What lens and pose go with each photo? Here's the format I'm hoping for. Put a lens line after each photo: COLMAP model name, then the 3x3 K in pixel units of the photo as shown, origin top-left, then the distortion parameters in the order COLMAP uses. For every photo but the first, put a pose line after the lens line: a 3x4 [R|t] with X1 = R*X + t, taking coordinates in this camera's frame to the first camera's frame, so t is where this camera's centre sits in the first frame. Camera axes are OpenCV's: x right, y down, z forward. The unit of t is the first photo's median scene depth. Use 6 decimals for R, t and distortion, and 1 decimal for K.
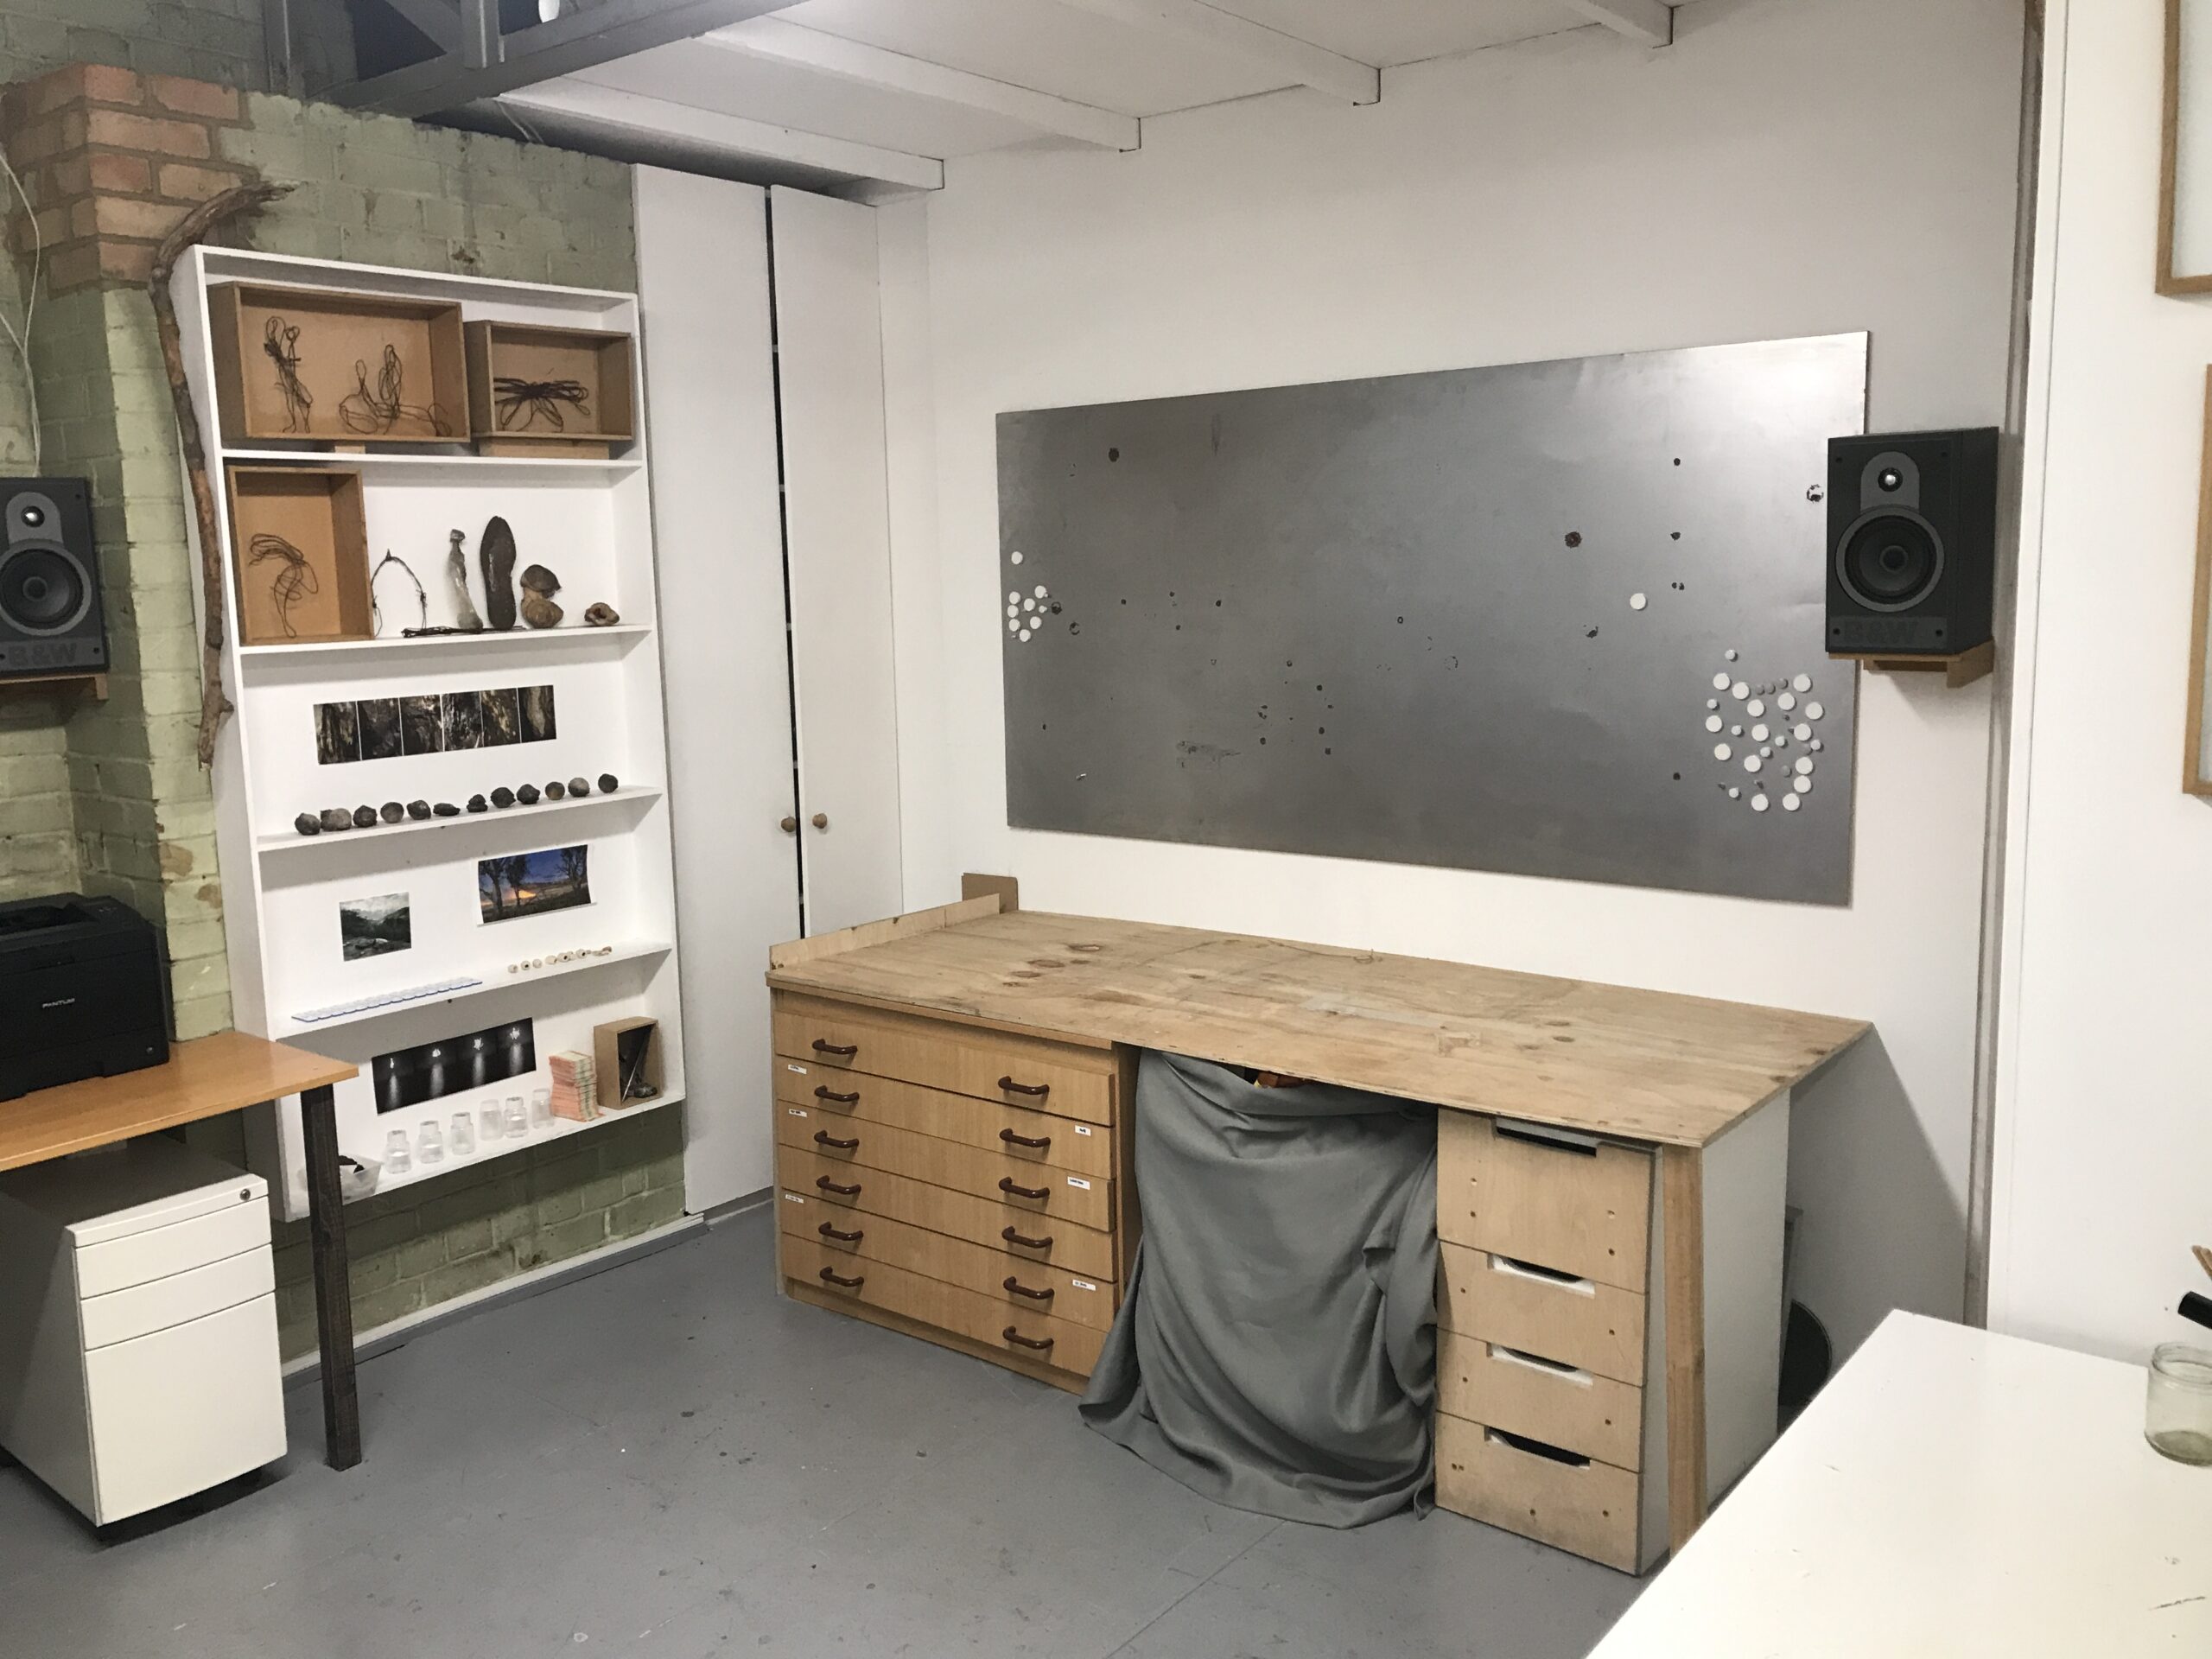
lens RADIAL K [[1841.2, 0, 1106.0], [0, 1841.2, 829.5], [0, 0, 1]] dist [0.089002, -0.138830]
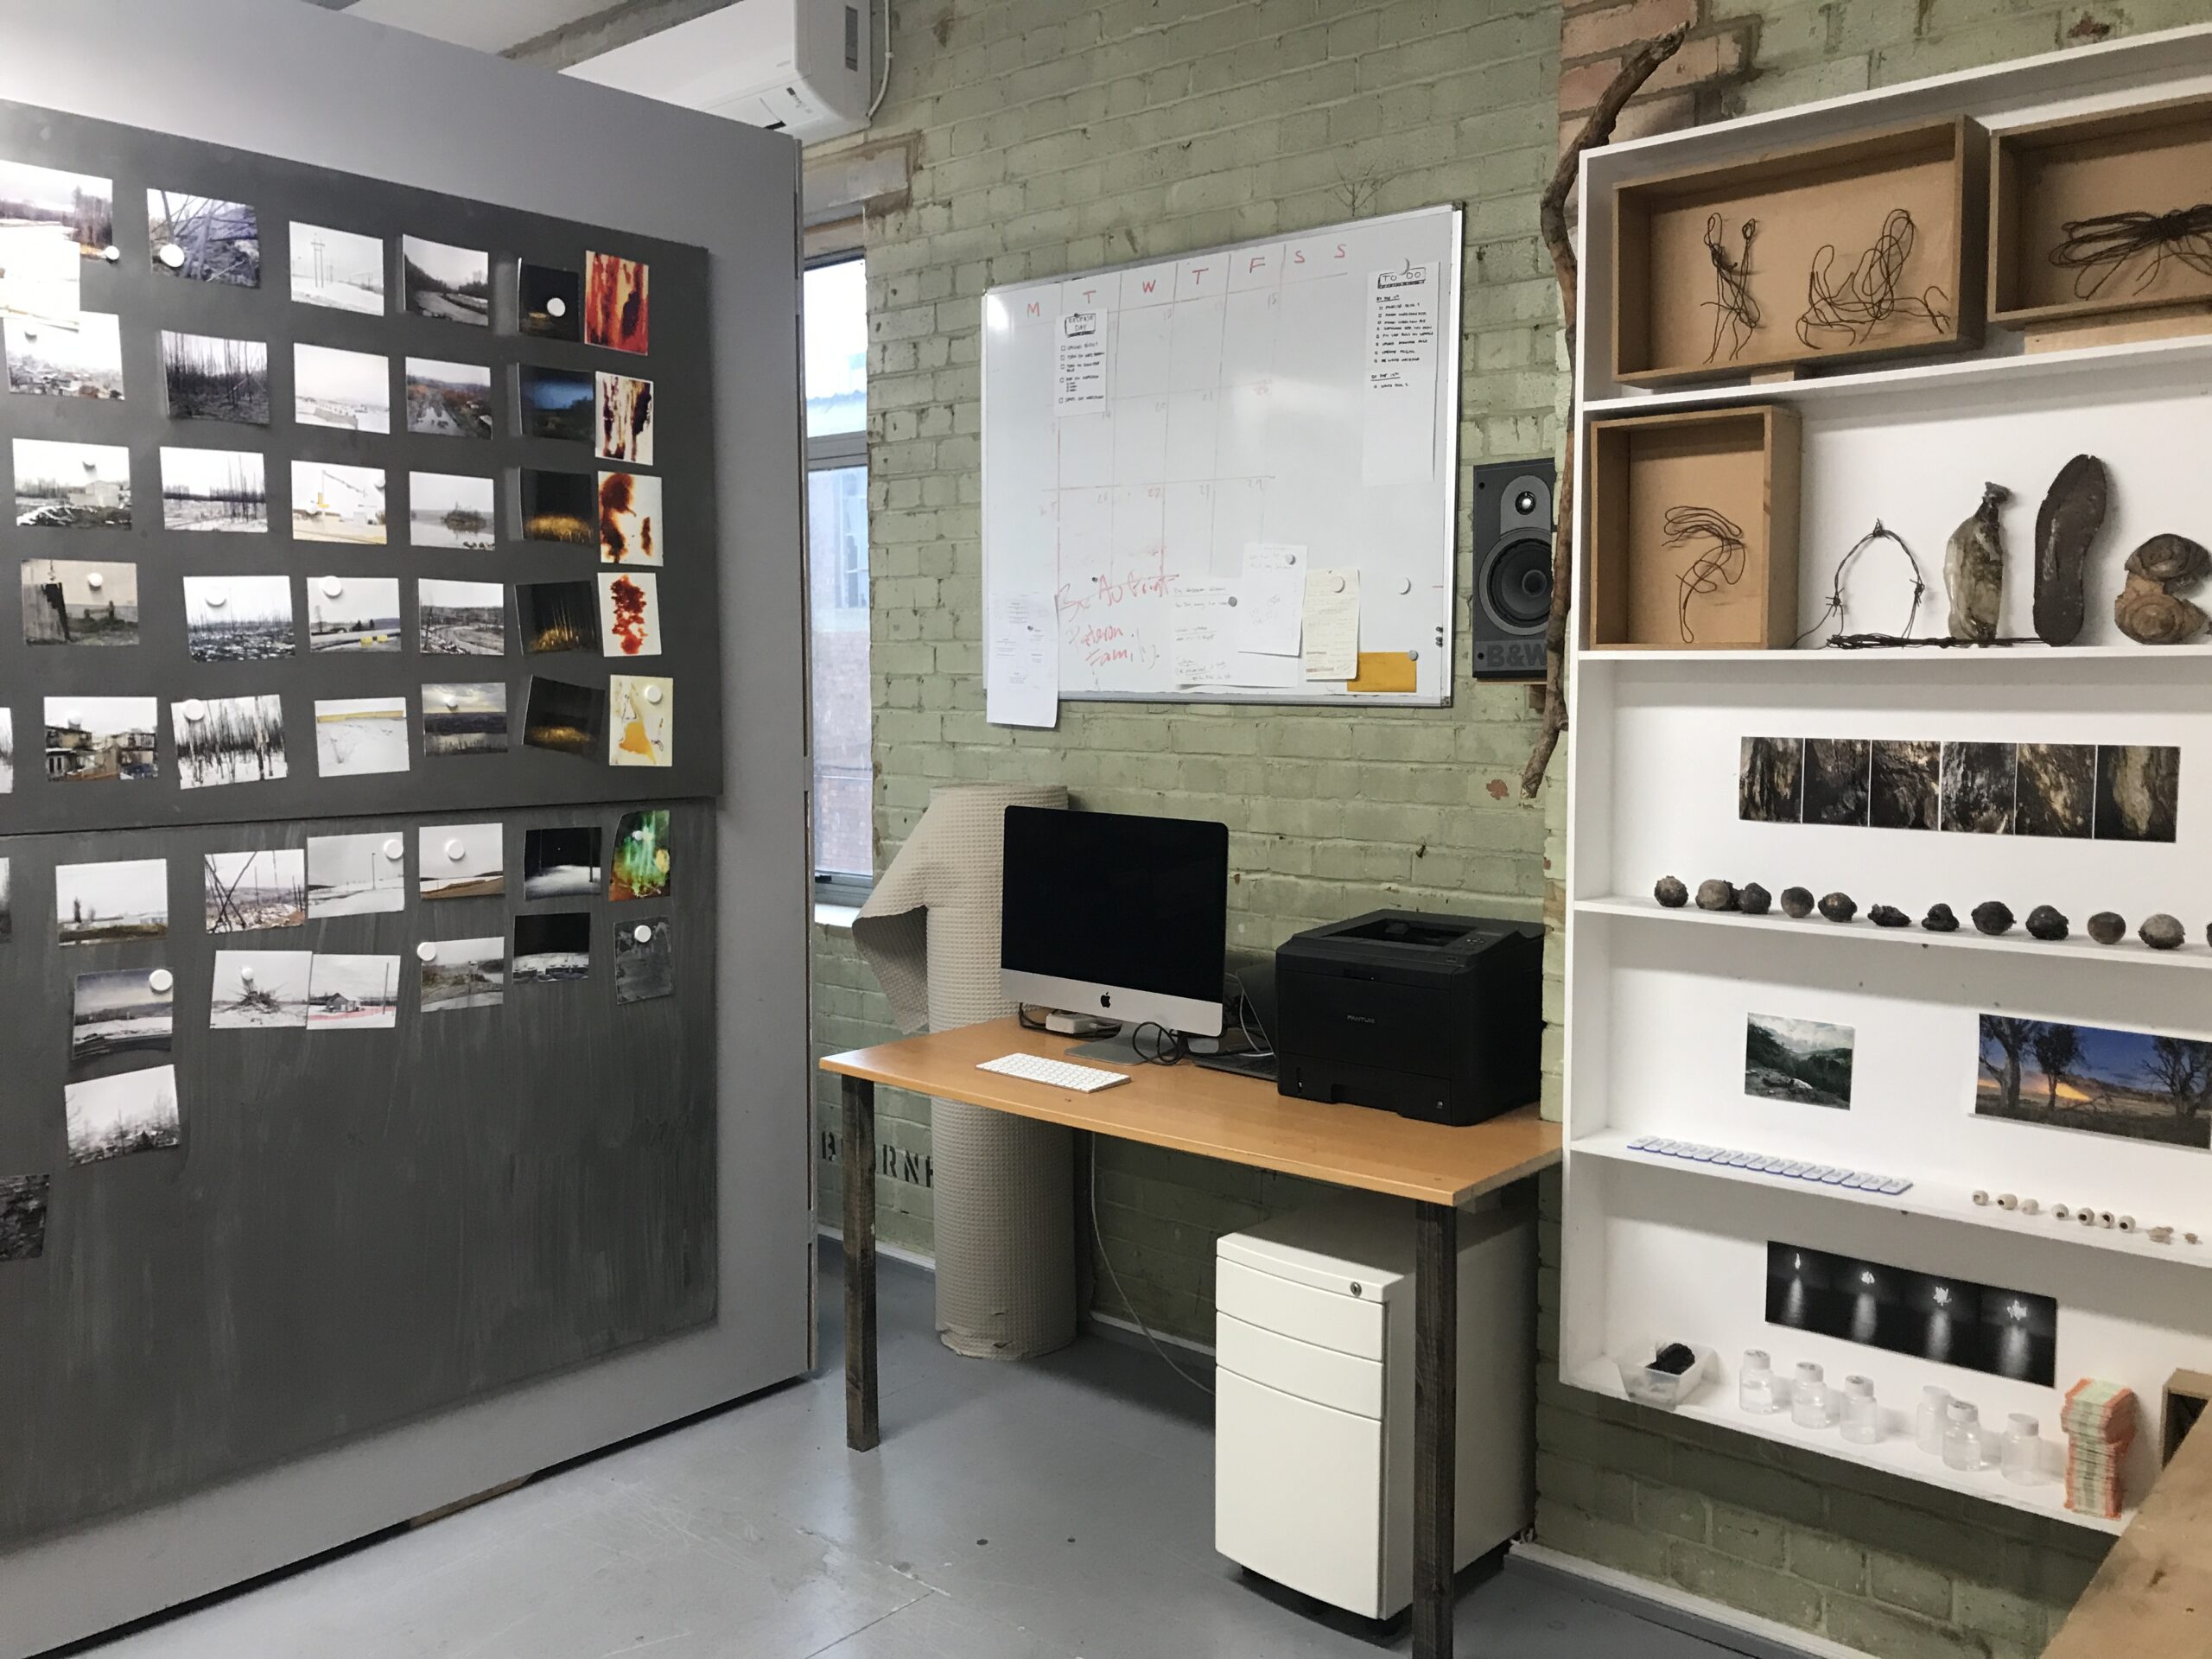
lens RADIAL K [[1841.2, 0, 1106.0], [0, 1841.2, 829.5], [0, 0, 1]] dist [0.089002, -0.138830]
pose [[-0.057289, 0.110651, -0.992207, 0.315410], [-0.146414, 0.982162, 0.117985, -0.080297], [0.987563, 0.152032, -0.040067, 0.781544]]
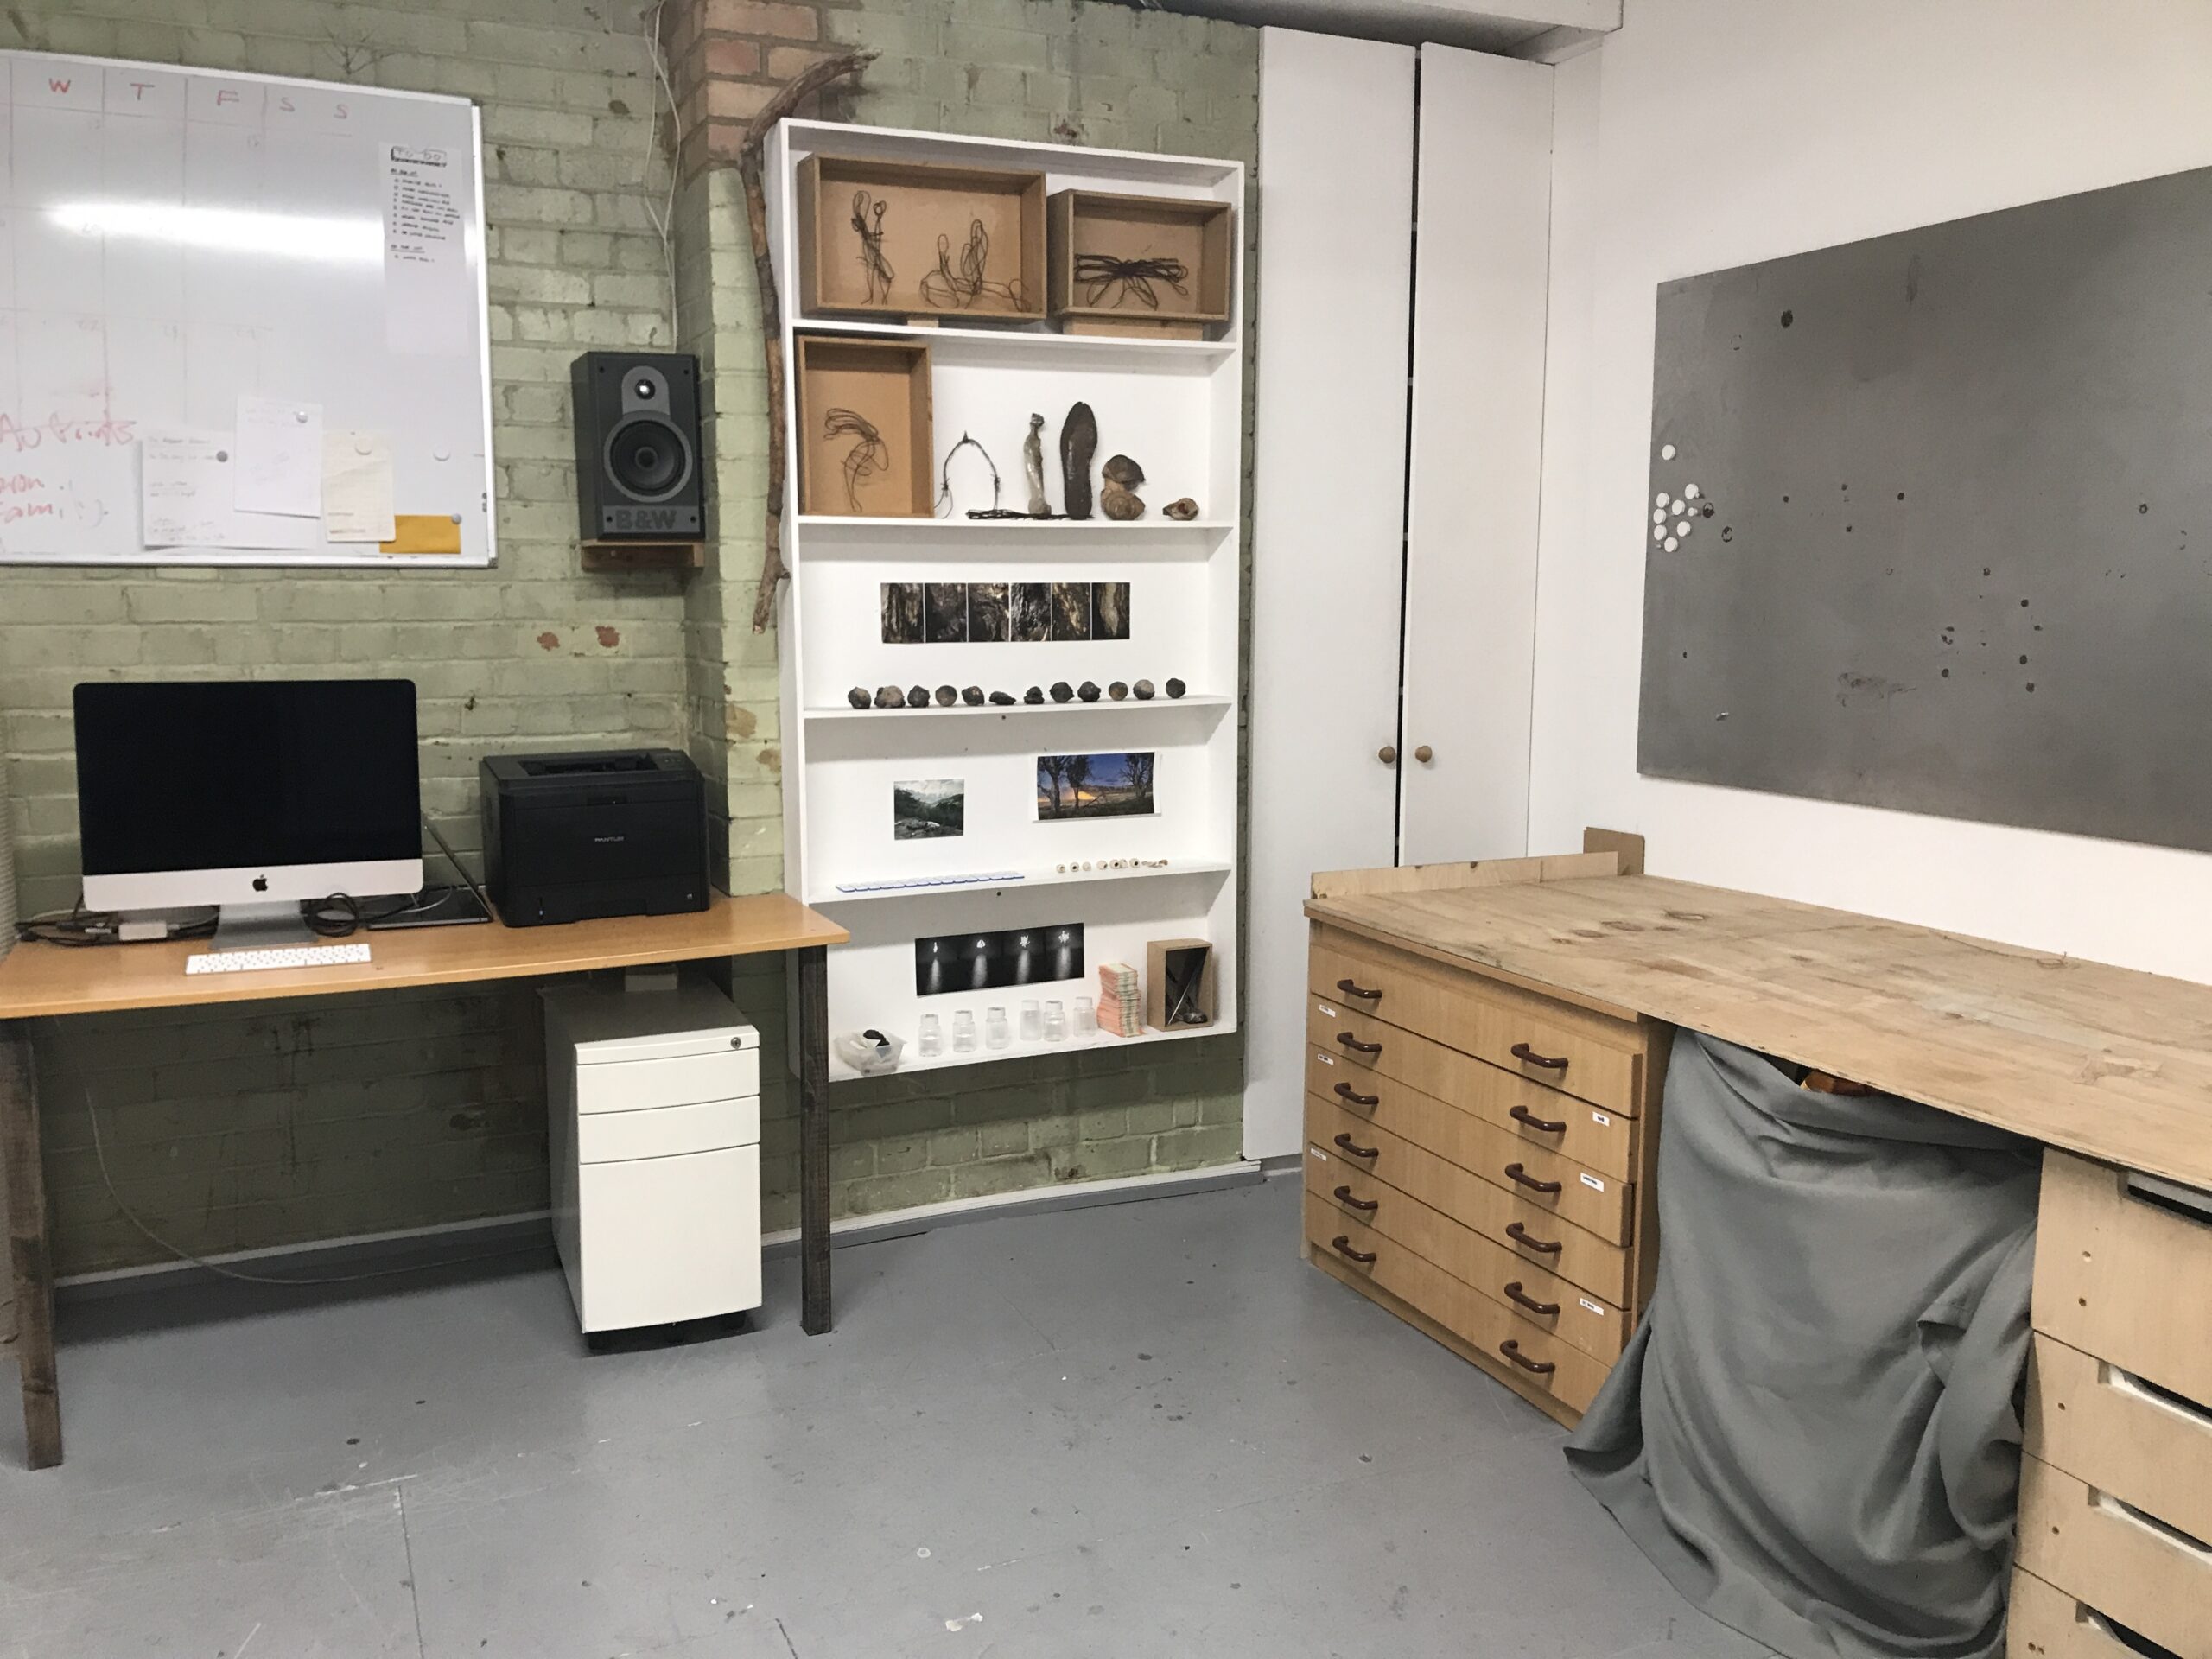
lens RADIAL K [[1841.2, 0, 1106.0], [0, 1841.2, 829.5], [0, 0, 1]] dist [0.089002, -0.138830]
pose [[0.888415, 0.083331, -0.451415, 0.147692], [-0.086387, 0.996165, 0.013877, 0.041873], [0.450840, 0.026668, 0.892206, 0.159310]]
